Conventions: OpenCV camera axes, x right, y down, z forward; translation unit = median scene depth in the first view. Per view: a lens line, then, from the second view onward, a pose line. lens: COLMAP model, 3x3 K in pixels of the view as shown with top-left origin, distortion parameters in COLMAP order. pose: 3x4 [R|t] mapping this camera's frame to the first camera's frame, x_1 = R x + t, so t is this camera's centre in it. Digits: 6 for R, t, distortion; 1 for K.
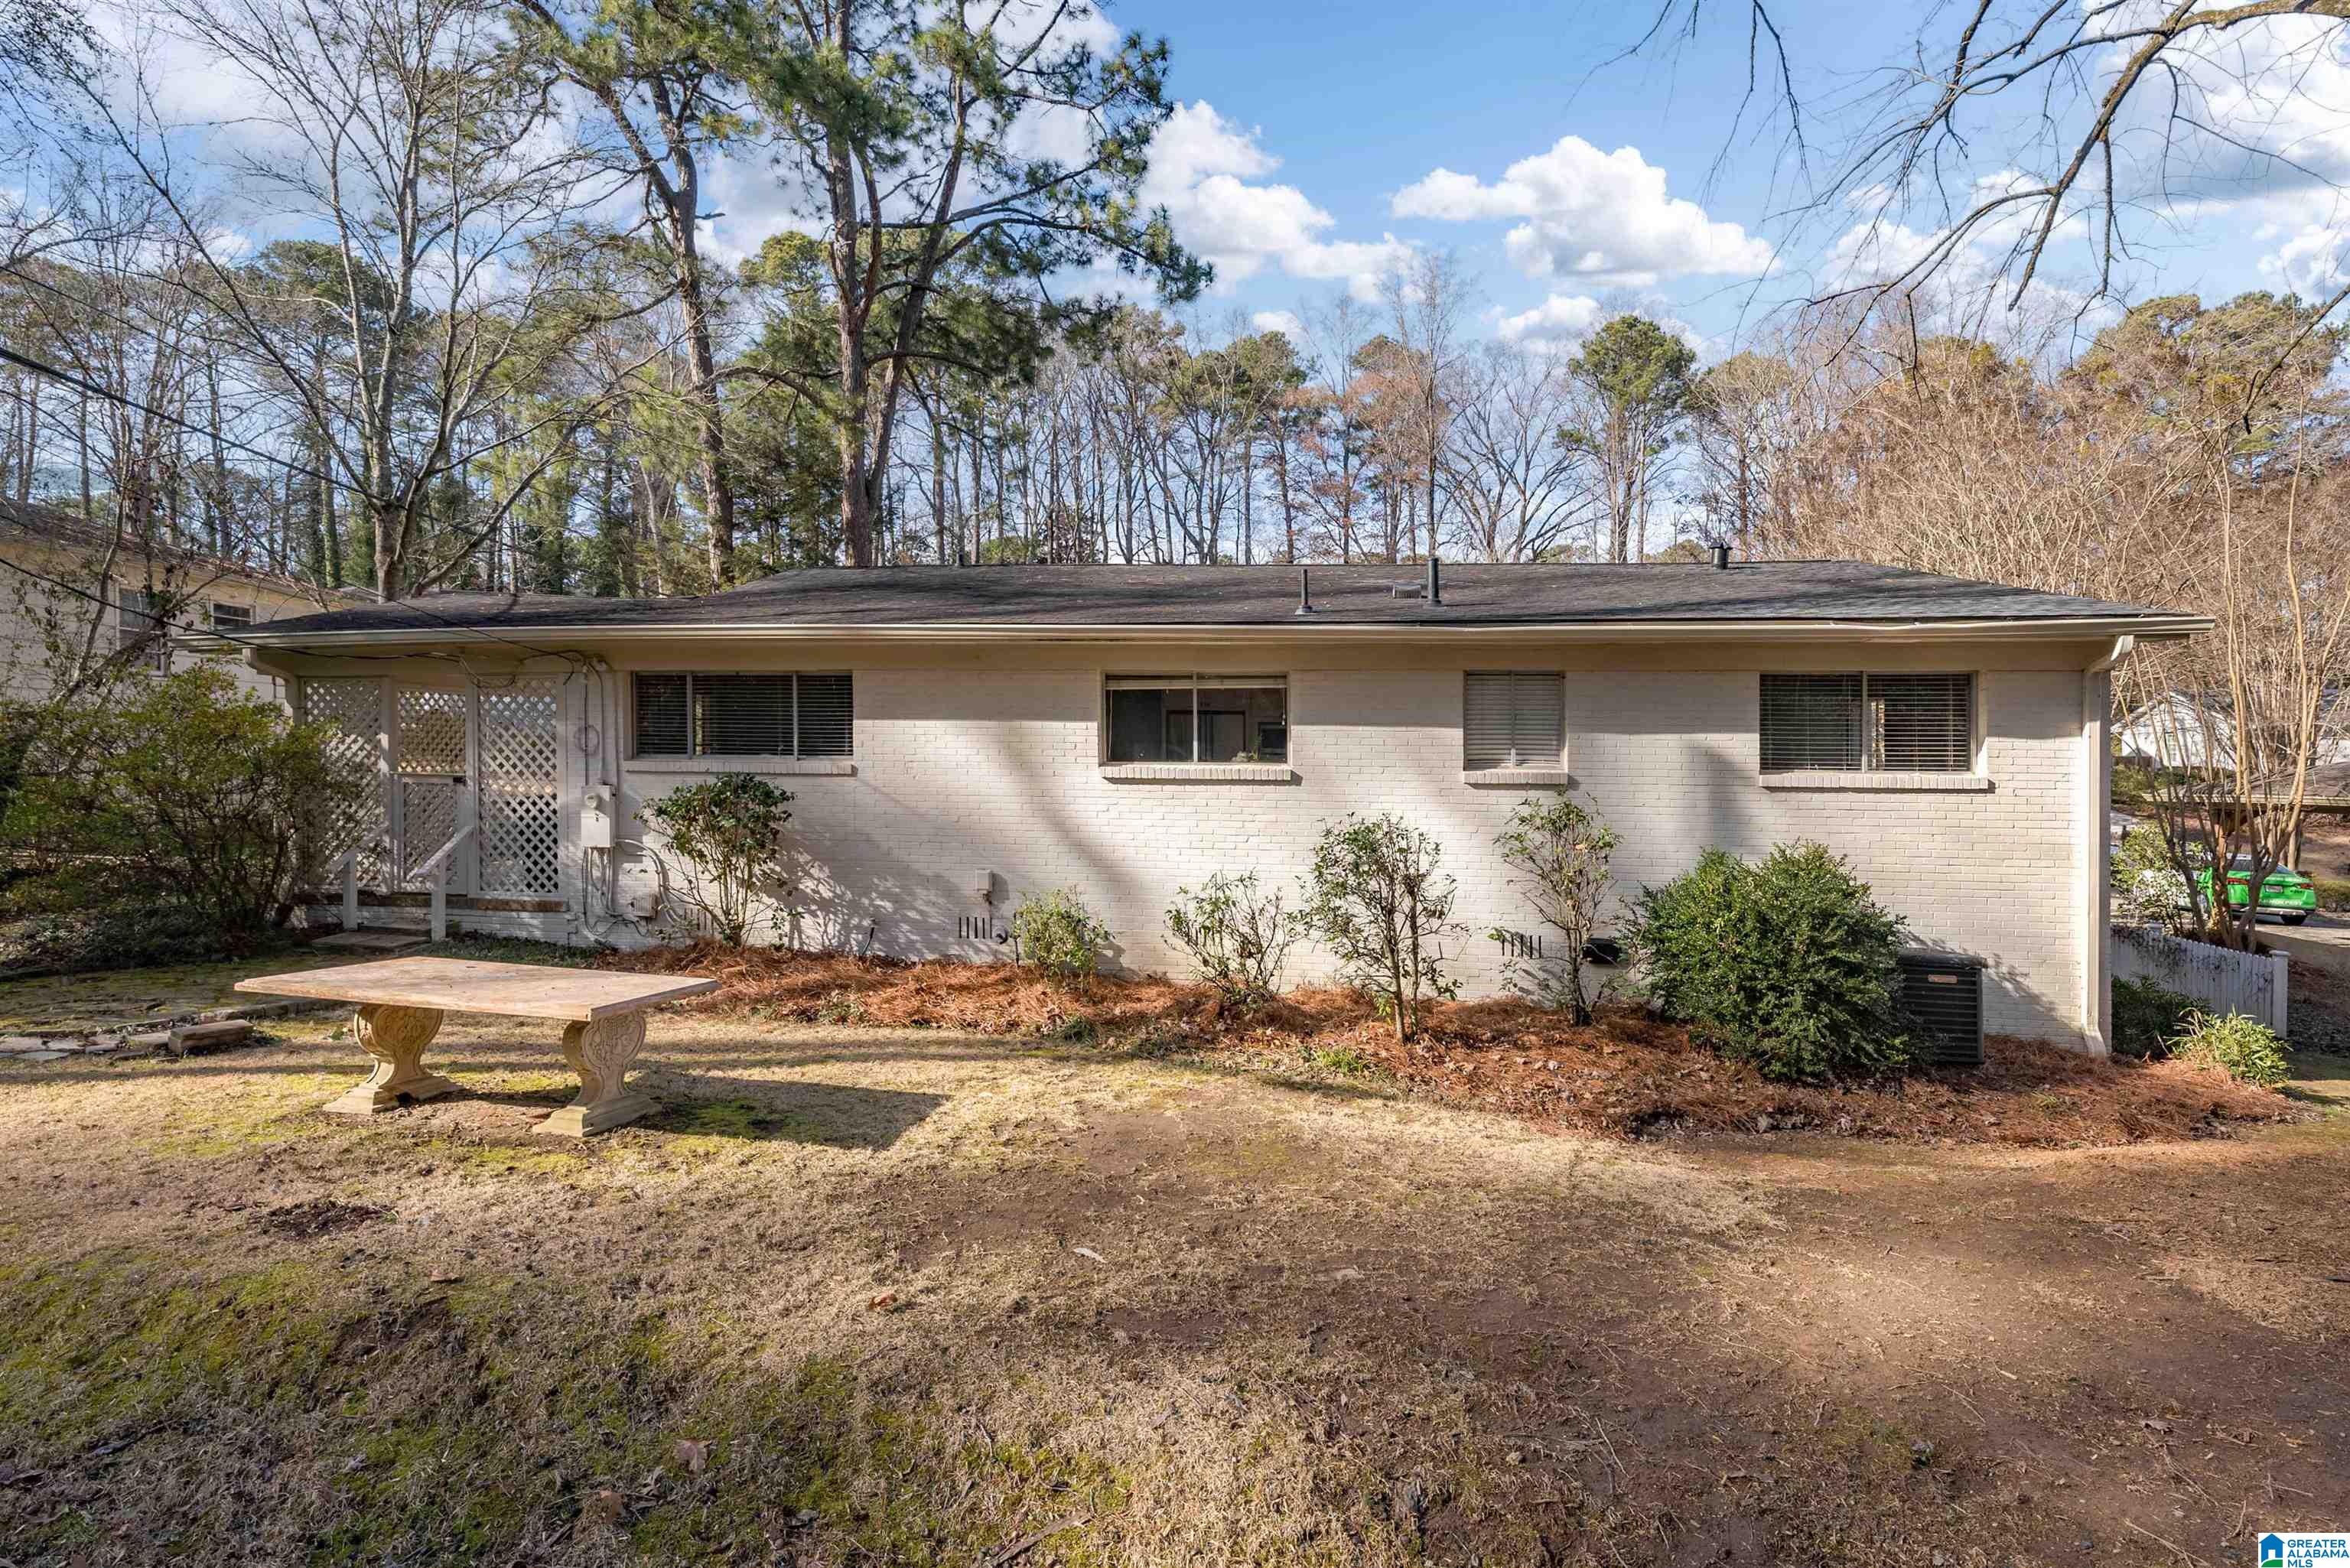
lens RADIAL K [[1122.9, 0, 1186.1], [0, 1122.9, 712.8], [0, 0, 1]] dist [0.002166, -0.000949]
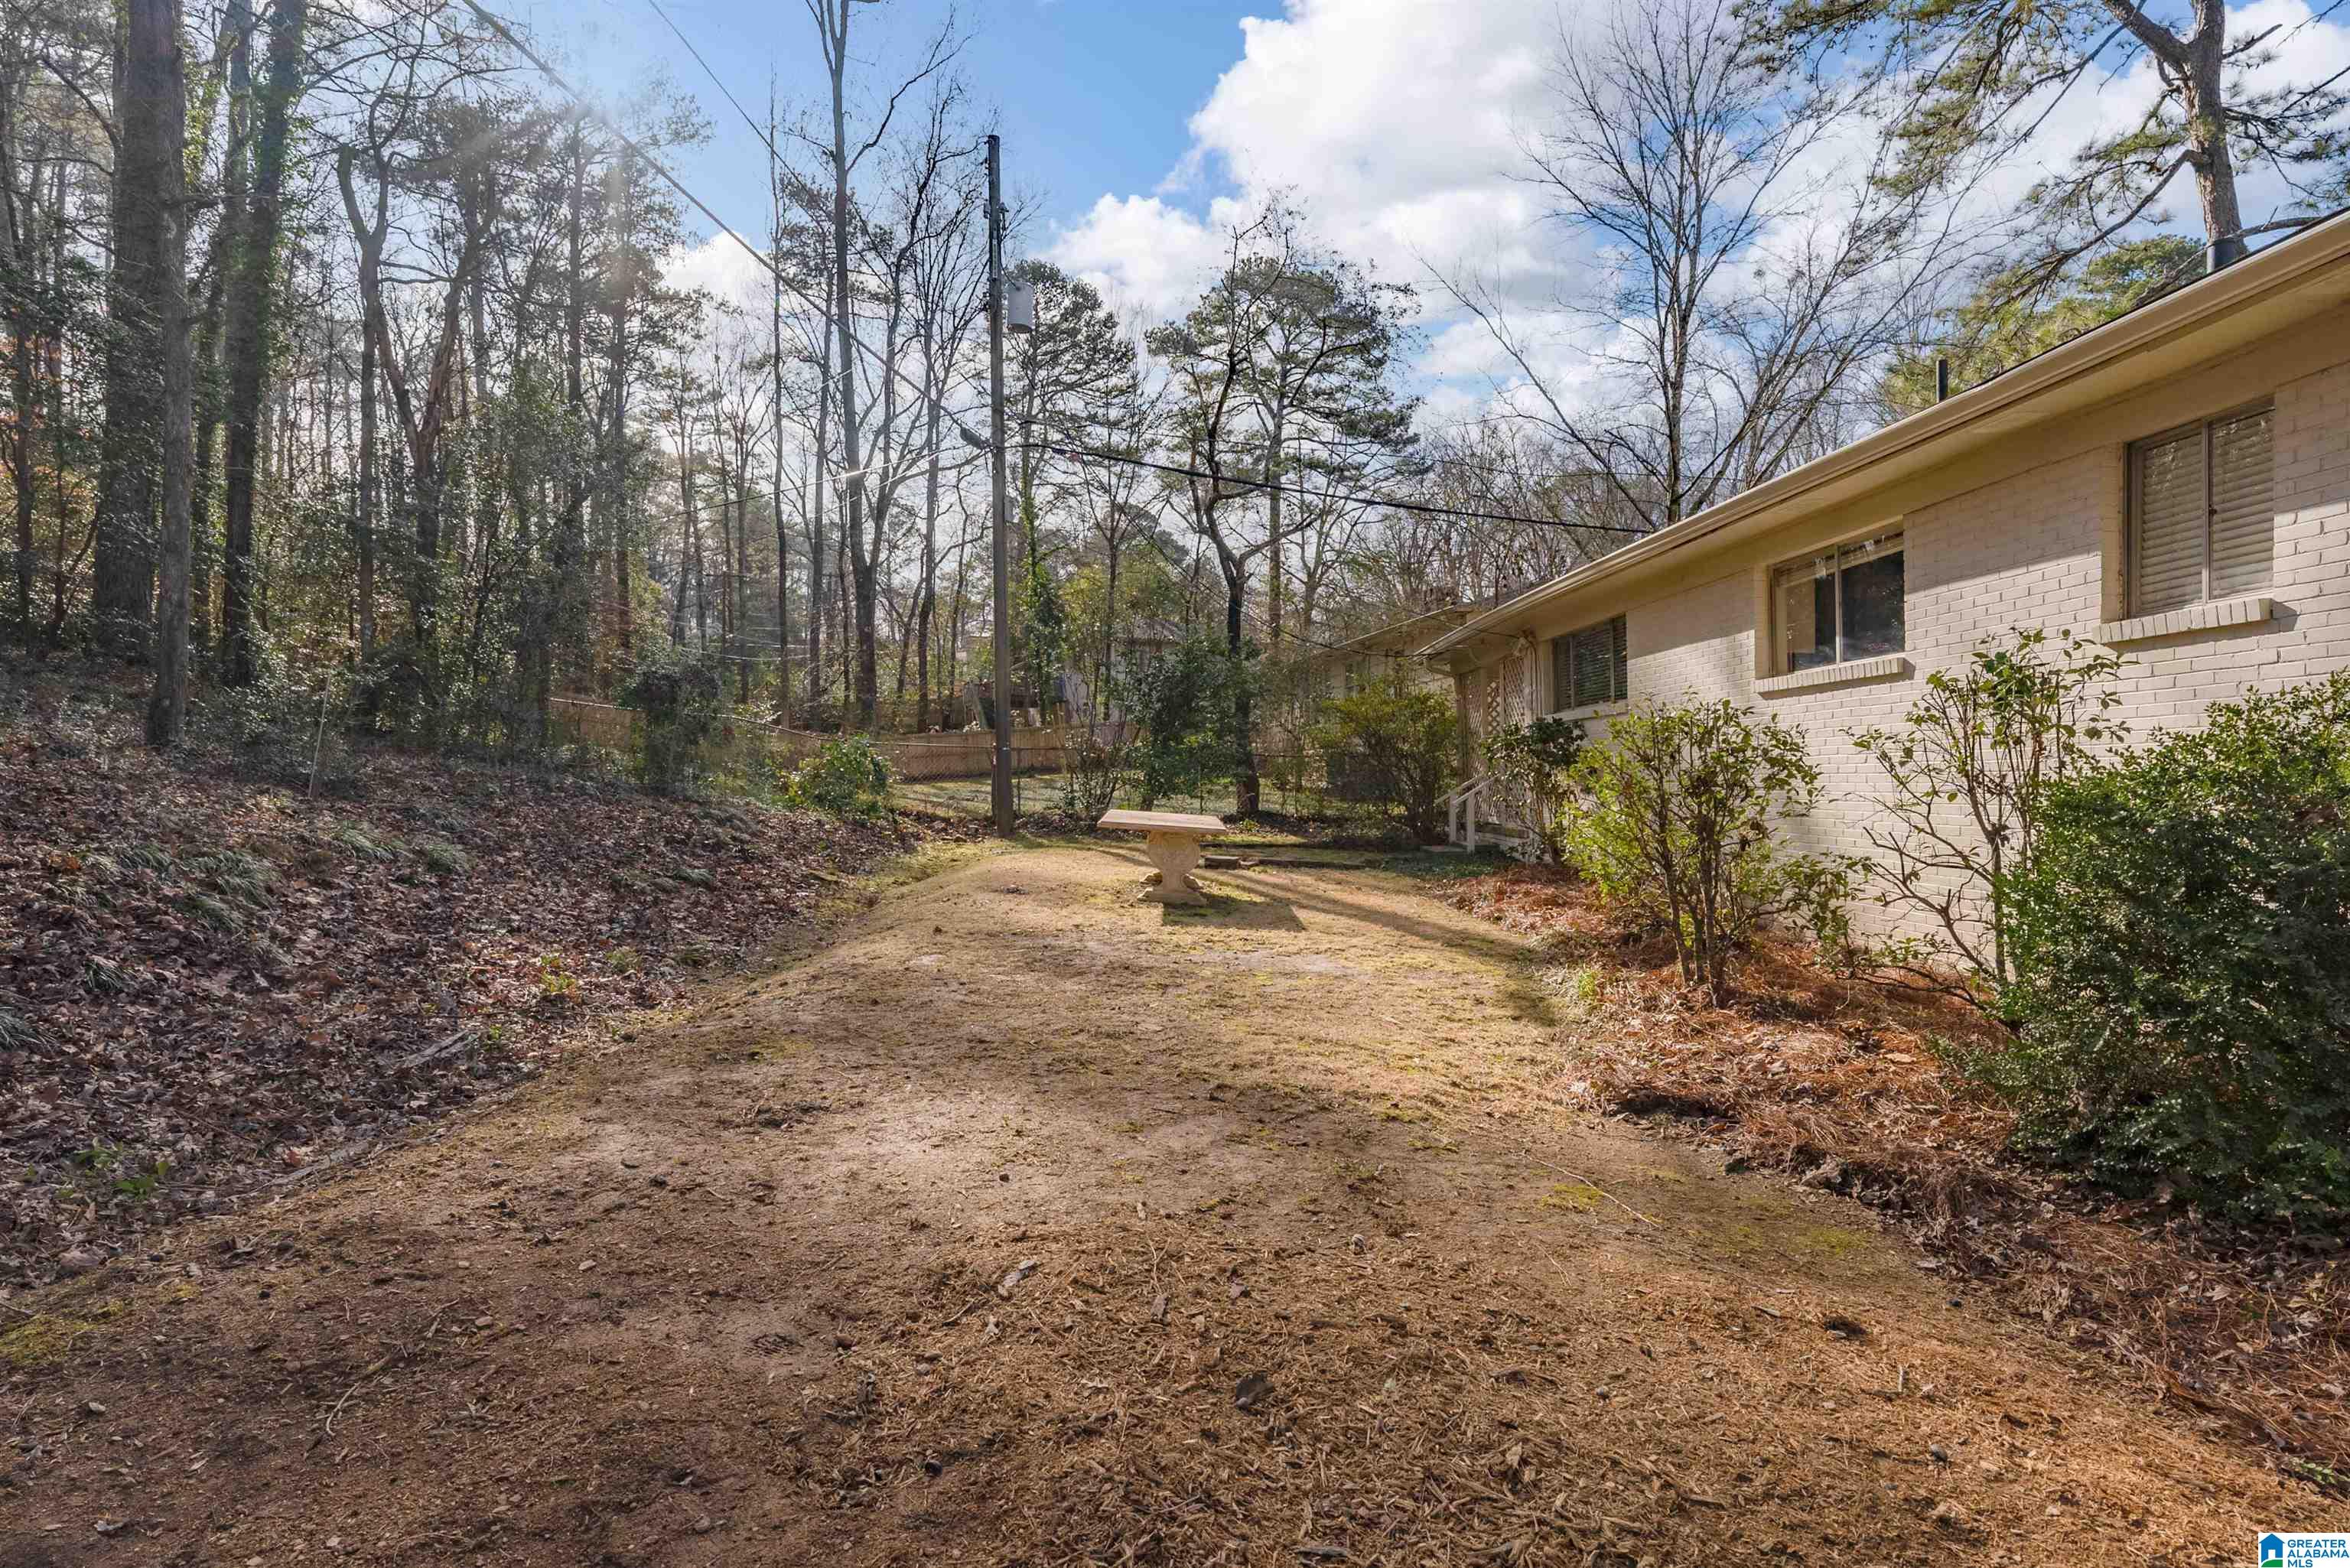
lens RADIAL K [[1156.4, 0, 1175.0], [0, 1156.4, 784.0], [0, 0, 1]] dist [0.001775, -0.000272]
pose [[0.185719, -0.006167, -0.982583, 0.667510], [0.036340, 0.999339, 0.000597, 0.104530], [0.981931, -0.035818, 0.185821, 0.389570]]
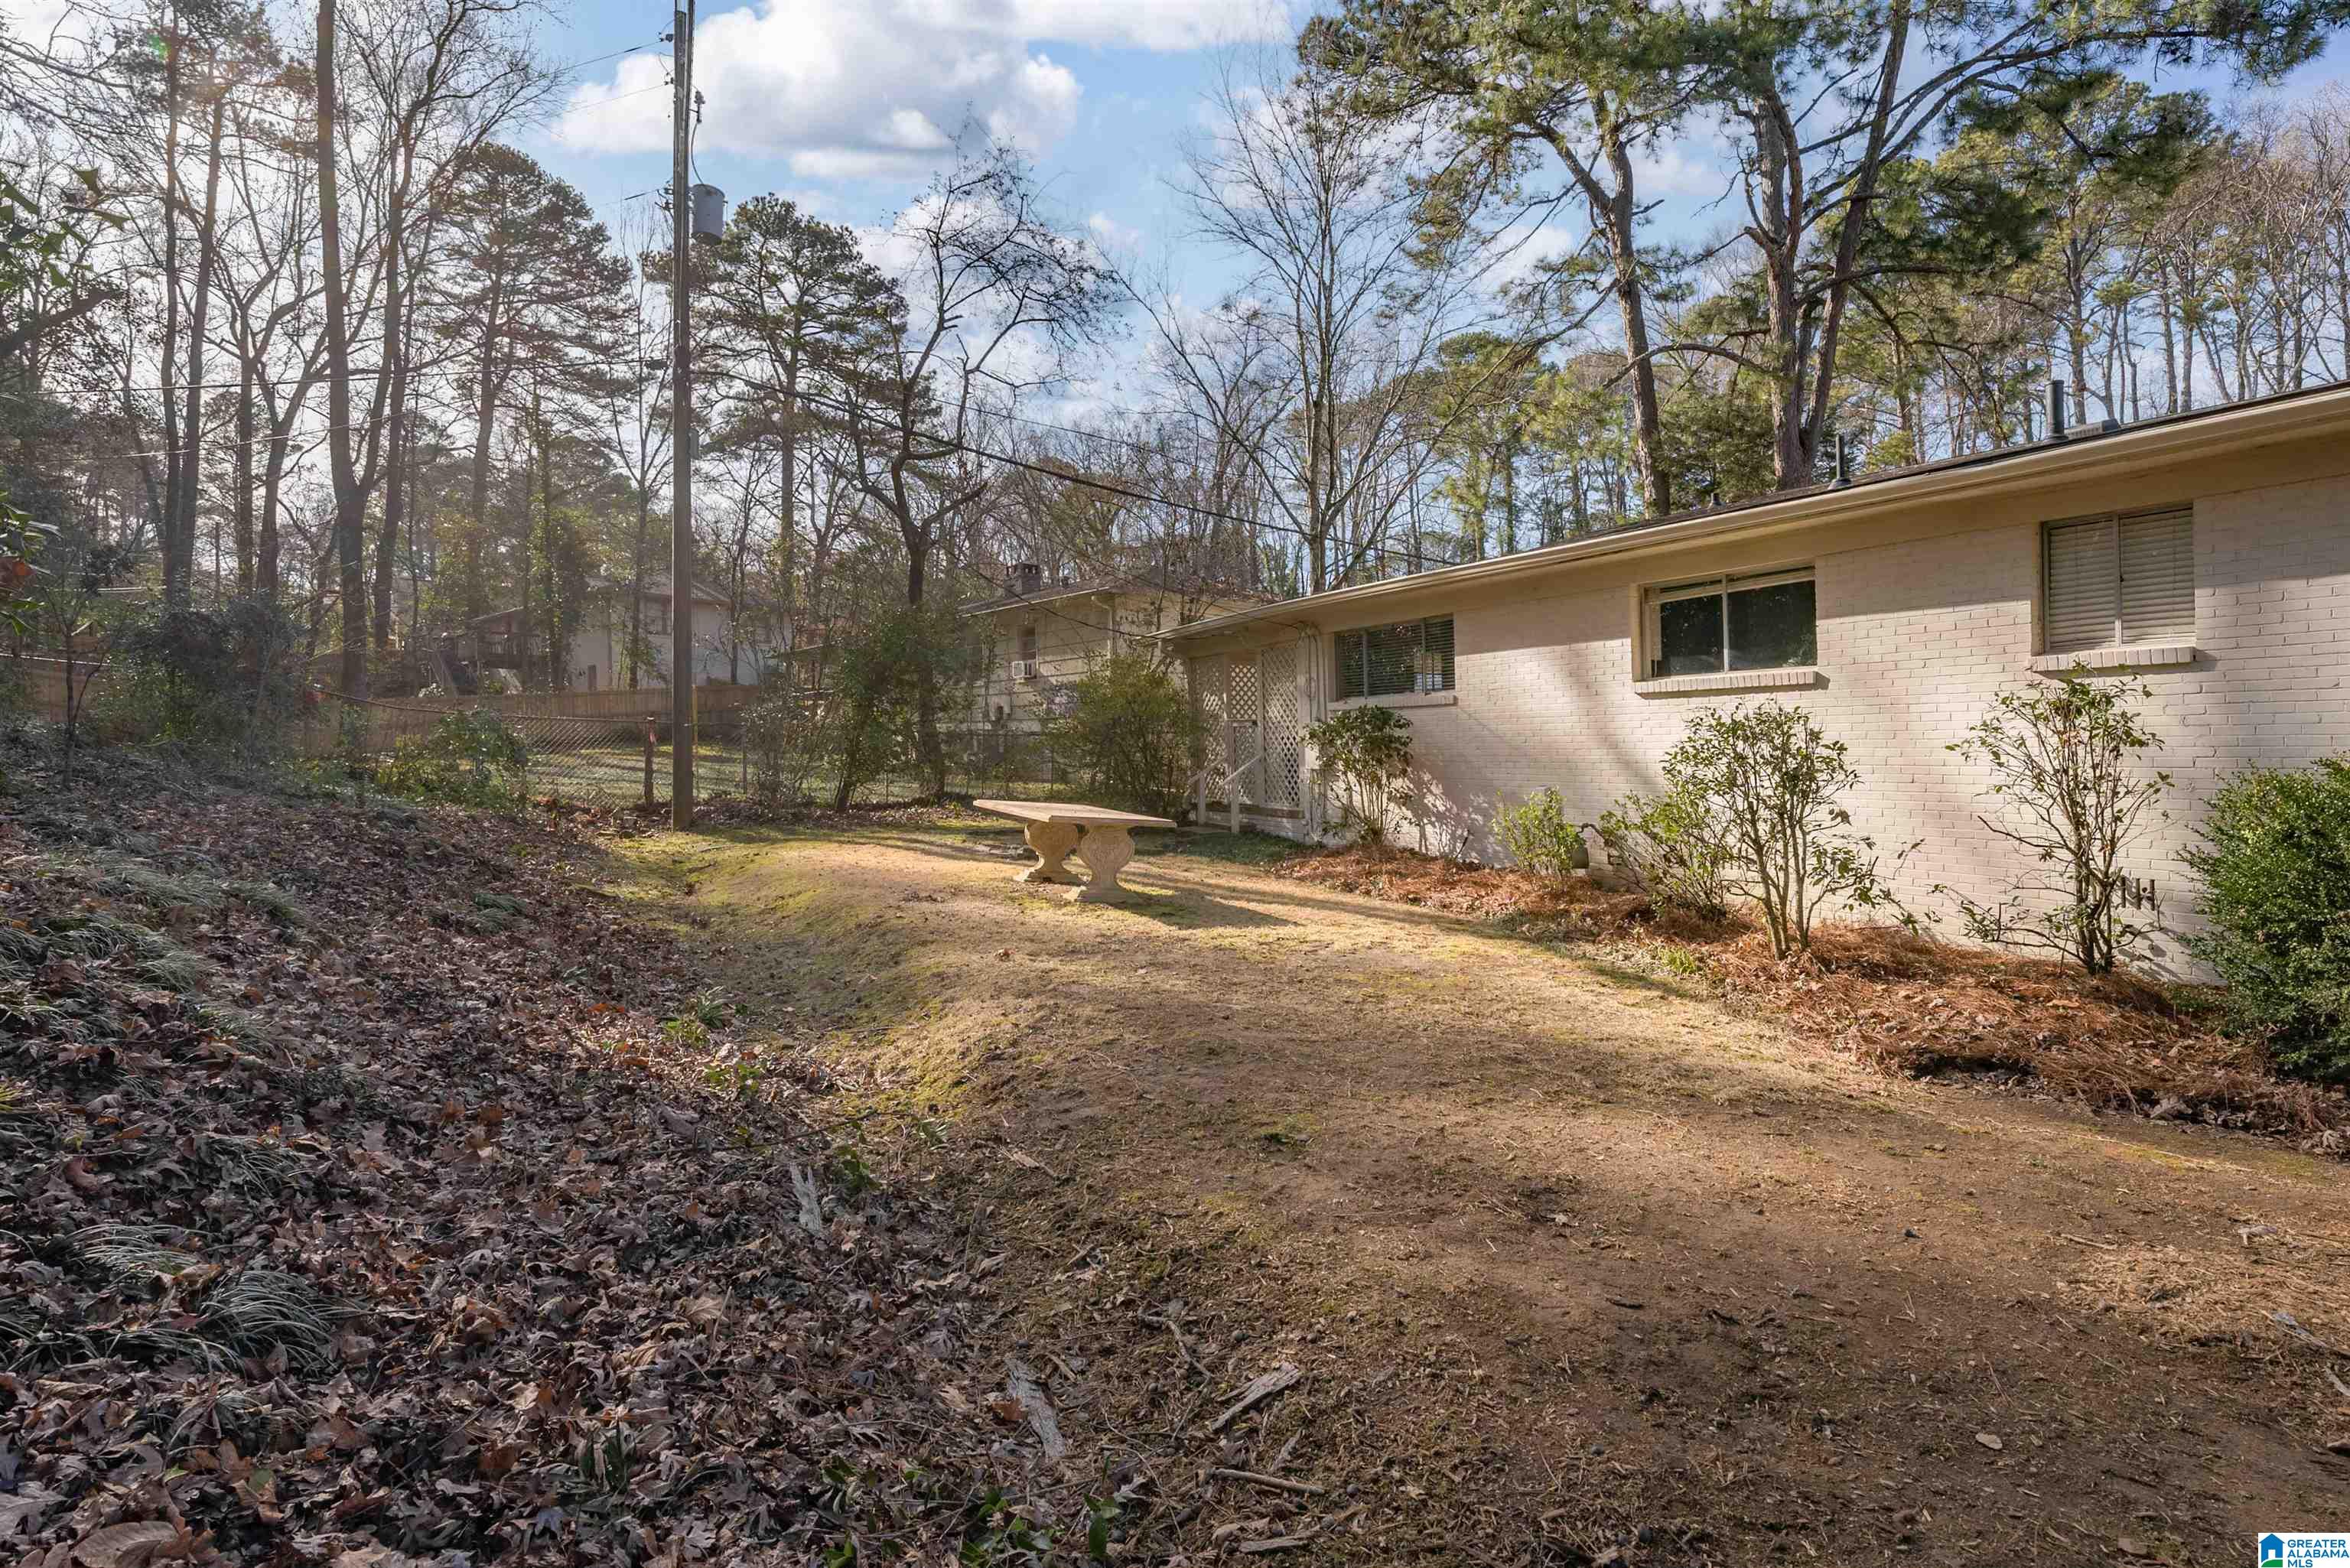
lens RADIAL K [[1154.3, 0, 1206.9], [0, 1154.3, 731.1], [0, 0, 1]] dist [0.002680, -0.001465]
pose [[0.614927, -0.025165, -0.788183, 0.470540], [0.035852, 0.999349, -0.003936, 0.077549], [0.787769, -0.025838, 0.615429, 0.075601]]
